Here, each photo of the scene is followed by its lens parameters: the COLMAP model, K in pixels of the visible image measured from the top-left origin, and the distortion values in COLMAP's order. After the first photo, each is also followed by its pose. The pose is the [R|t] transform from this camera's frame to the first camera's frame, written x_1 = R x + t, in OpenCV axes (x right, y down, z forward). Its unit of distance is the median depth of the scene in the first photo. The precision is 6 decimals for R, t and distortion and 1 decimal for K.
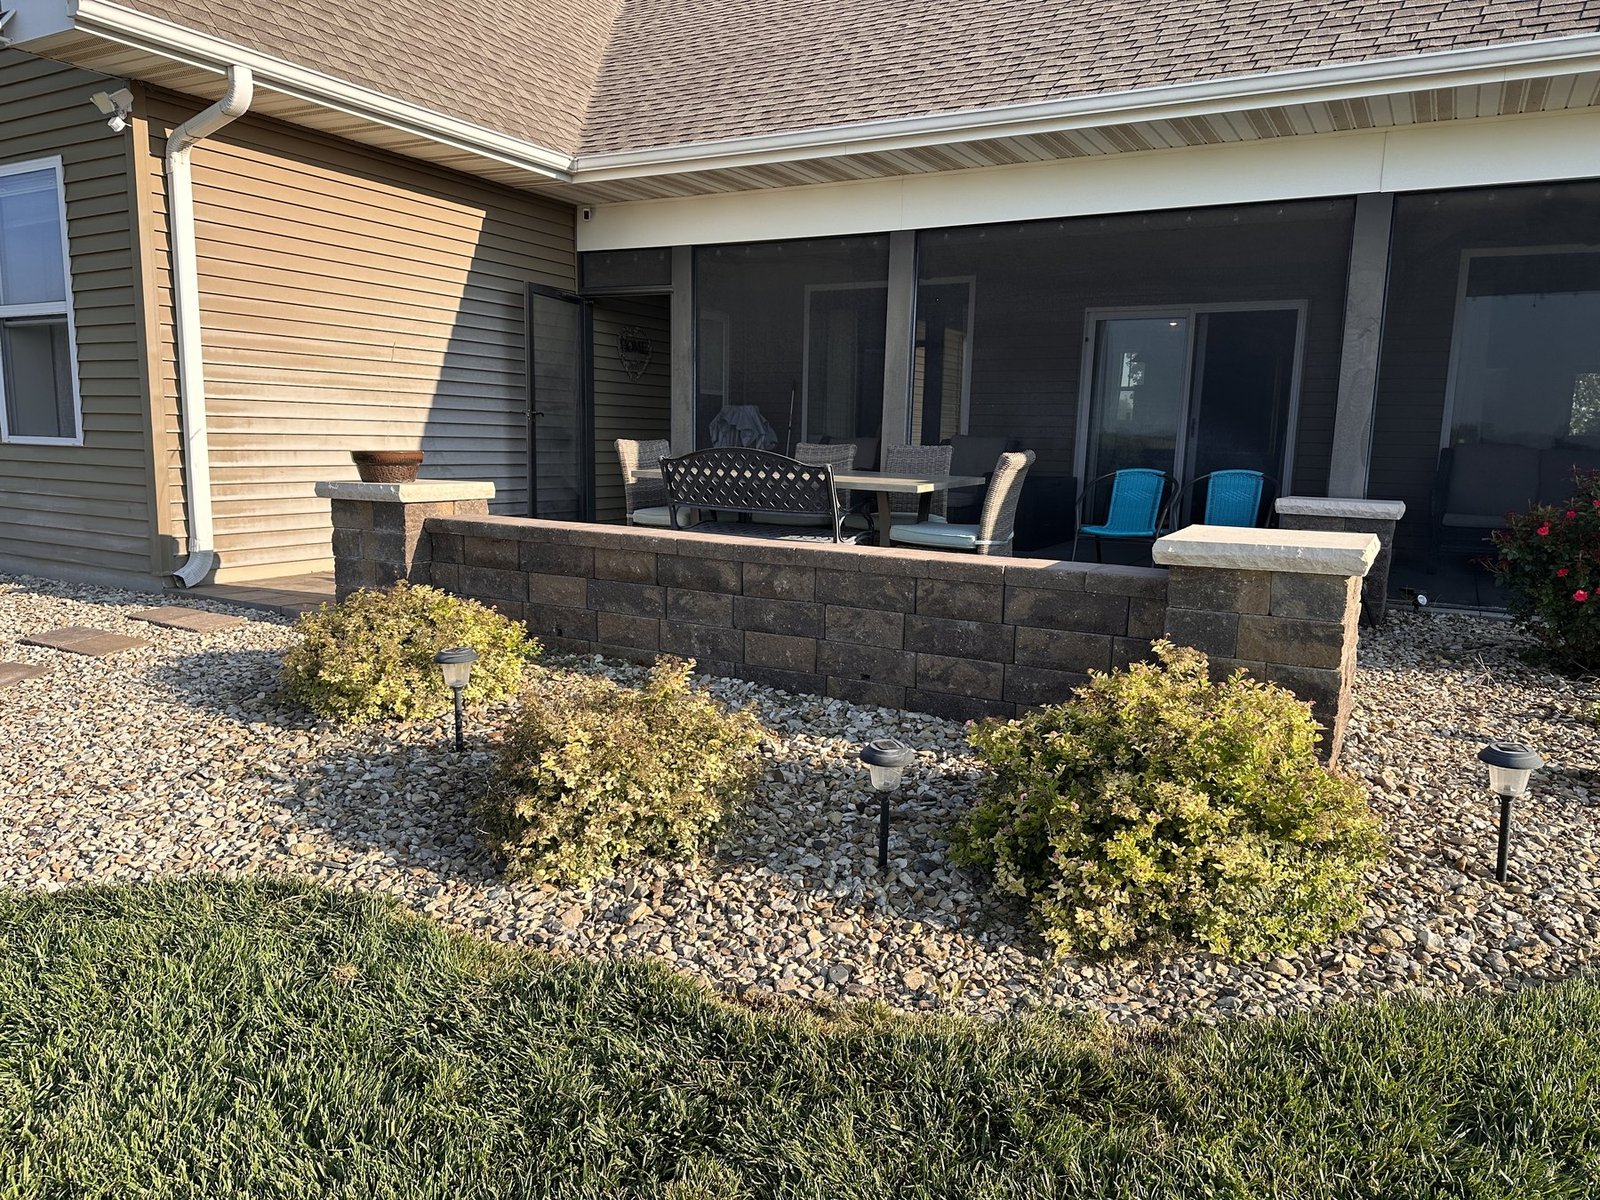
lens RADIAL K [[1117.3, 0, 797.2], [0, 1117.3, 612.8], [0, 0, 1]] dist [0.003231, -0.001148]
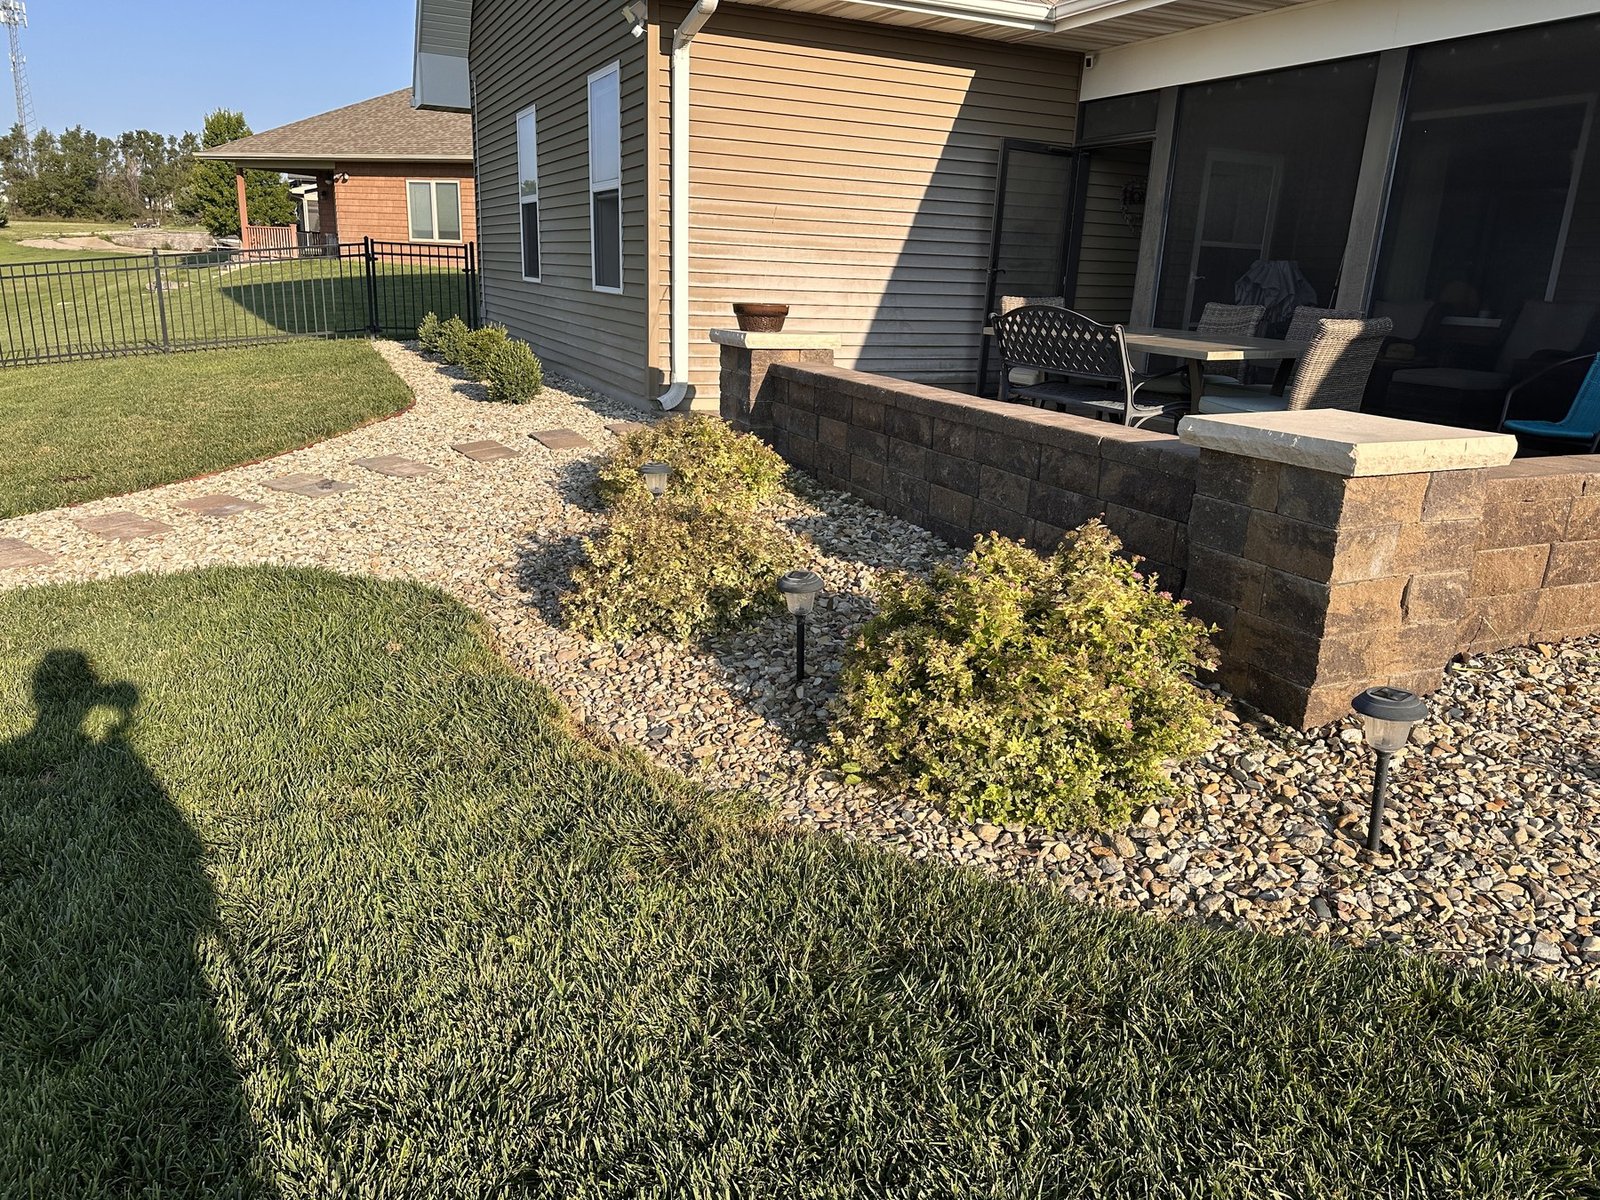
lens RADIAL K [[1116.1, 0, 800.0], [0, 1116.1, 600.0], [0, 0, 1]] dist [0.139089, -0.223544]
pose [[0.804992, 0.173033, -0.567492, 0.349645], [-0.111420, 0.983597, 0.141856, -0.008410], [0.582729, -0.050963, 0.811067, 0.030743]]
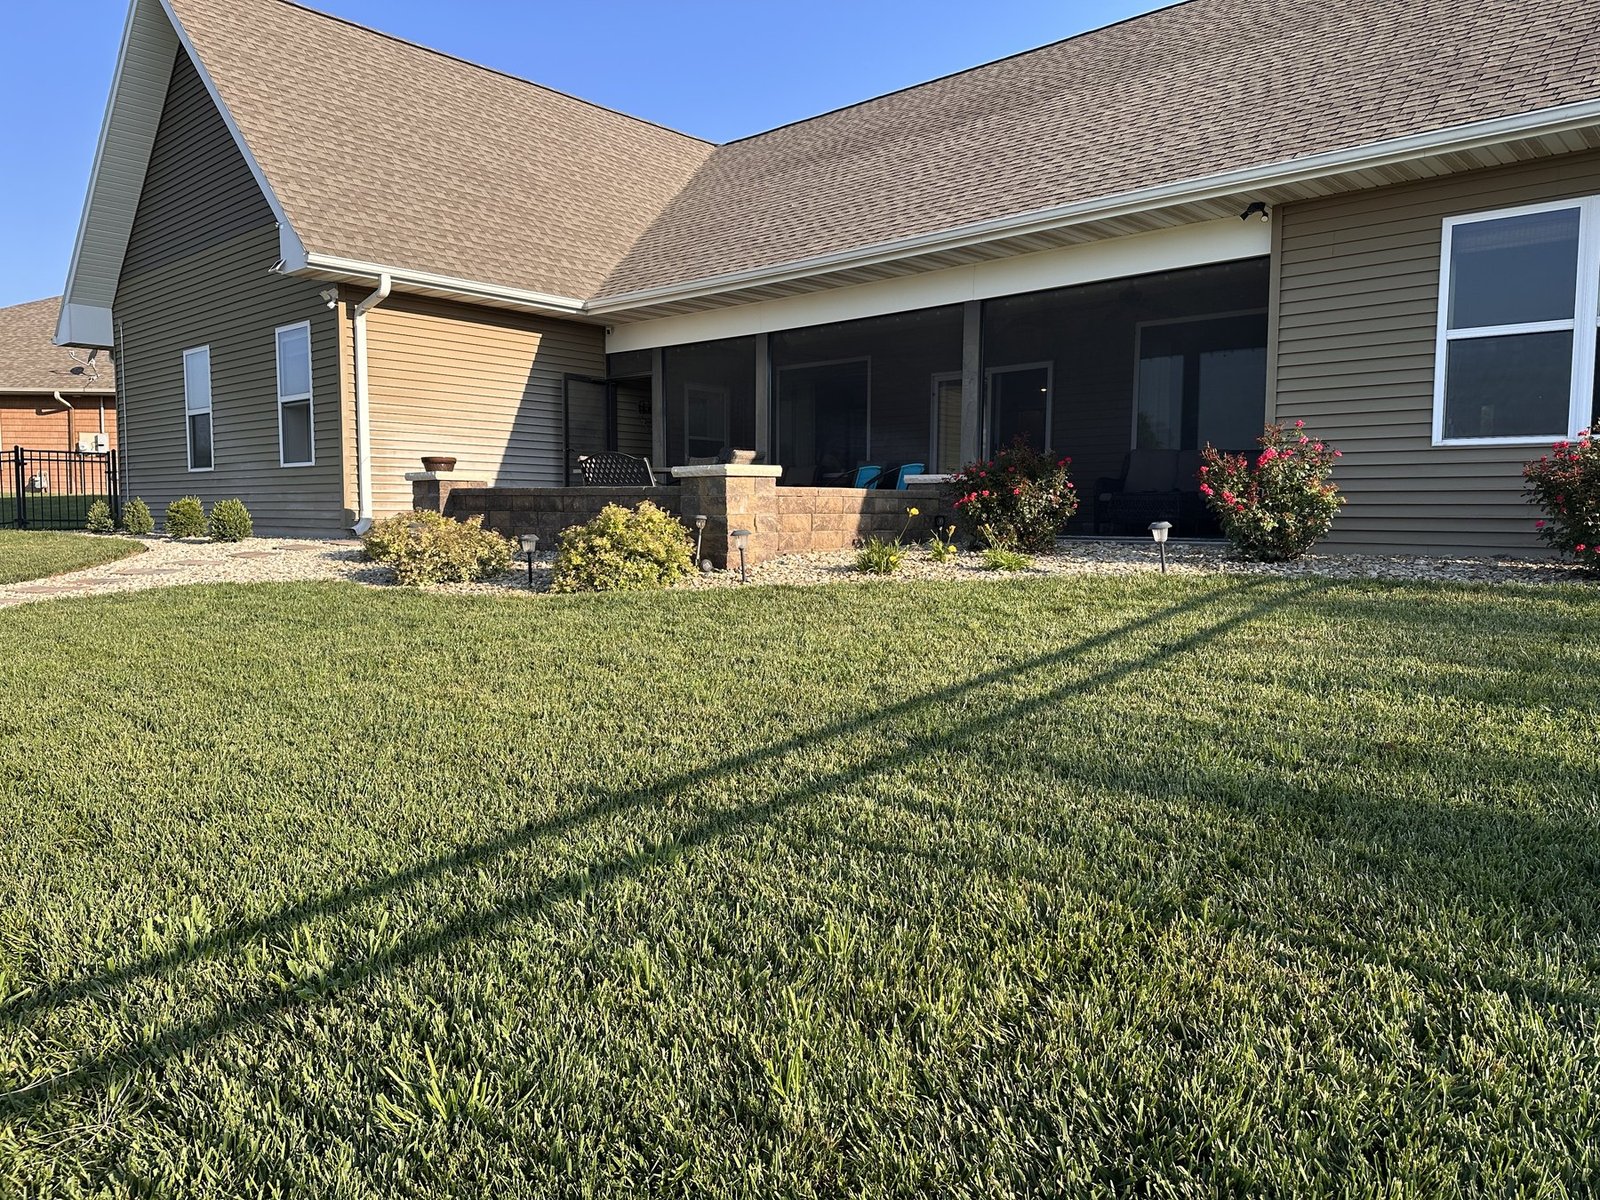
lens RADIAL K [[1116.1, 0, 800.0], [0, 1116.1, 600.0], [0, 0, 1]] dist [0.139089, -0.223544]
pose [[0.973107, -0.002407, -0.230340, 0.643783], [-0.016412, 0.996680, -0.079747, 0.229844], [0.229767, 0.081383, 0.969837, -0.709739]]
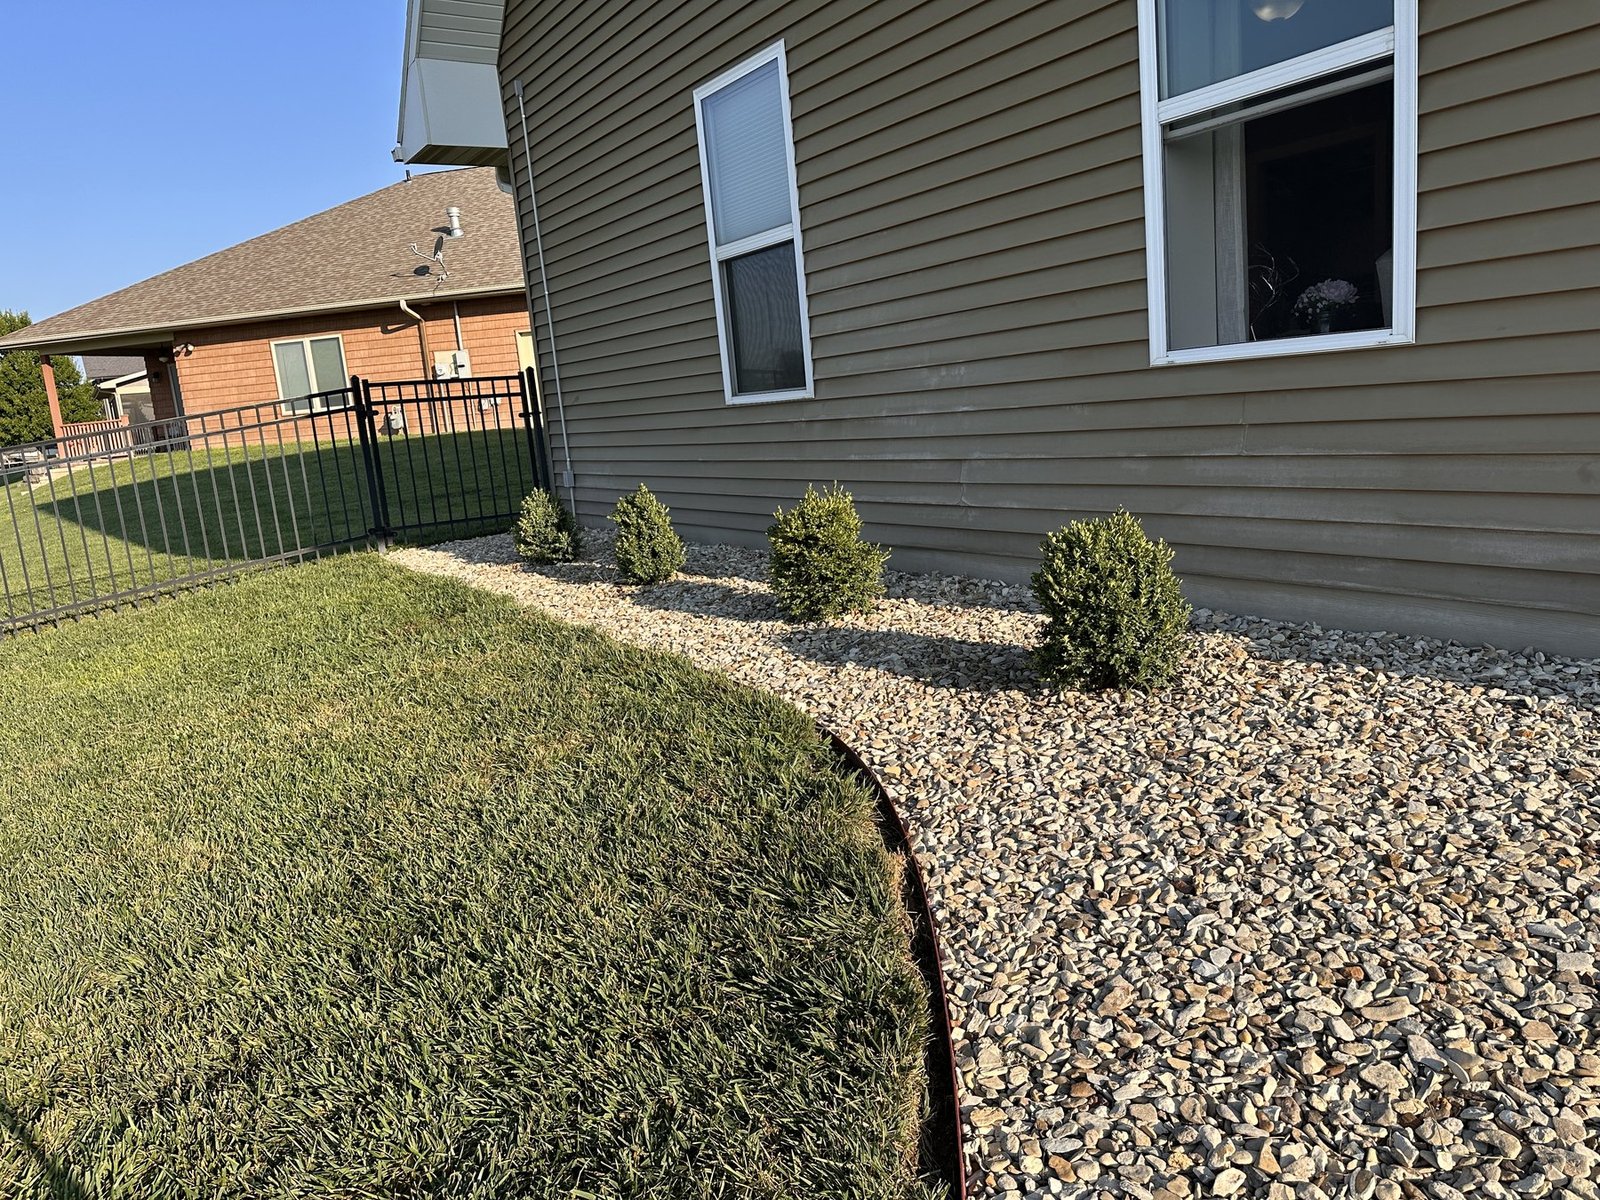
lens RADIAL K [[1078.5, 0, 821.9], [0, 1078.5, 595.1], [0, 0, 1]] dist [0.121884, -0.142126]
pose [[0.893713, -0.019890, -0.448198, -0.671783], [0.037607, 0.998822, 0.030663, -0.069552], [0.447060, -0.044260, 0.893408, 0.489324]]
